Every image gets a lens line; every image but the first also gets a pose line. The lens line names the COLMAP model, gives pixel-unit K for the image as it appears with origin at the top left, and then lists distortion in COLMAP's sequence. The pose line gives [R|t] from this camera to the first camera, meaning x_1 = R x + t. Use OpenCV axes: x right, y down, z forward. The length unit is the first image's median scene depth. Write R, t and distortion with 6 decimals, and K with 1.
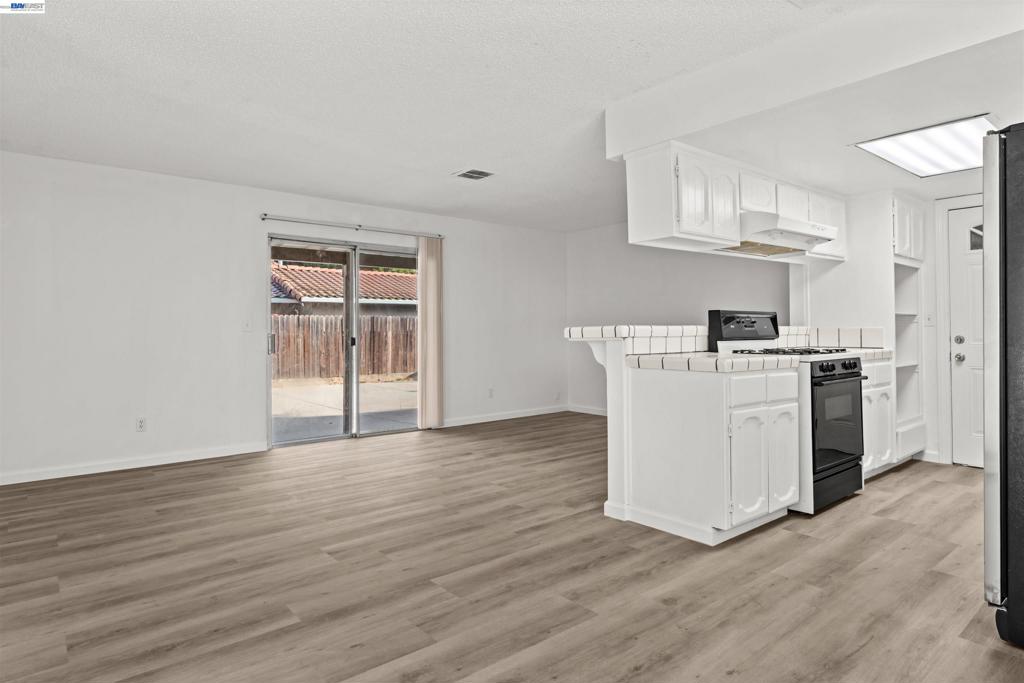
lens RADIAL K [[575.6, 0, 512.0], [0, 575.6, 341.5], [0, 0, 1]] dist [-0.001838, -0.000693]
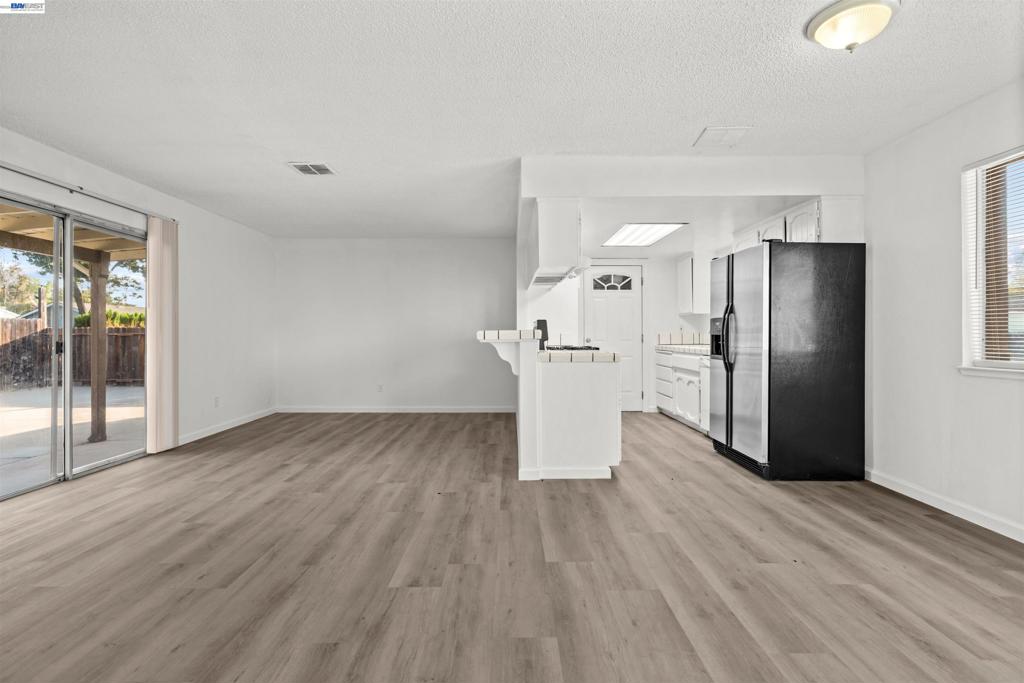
lens RADIAL K [[465.5, 0, 512.0], [0, 465.5, 341.5], [0, 0, 1]] dist [-0.015981, -0.000095]
pose [[0.642950, -0.002832, 0.765903, -0.715347], [0.008341, 0.999960, -0.003304, 0.001410], [-0.765863, 0.008513, 0.642948, 0.406227]]
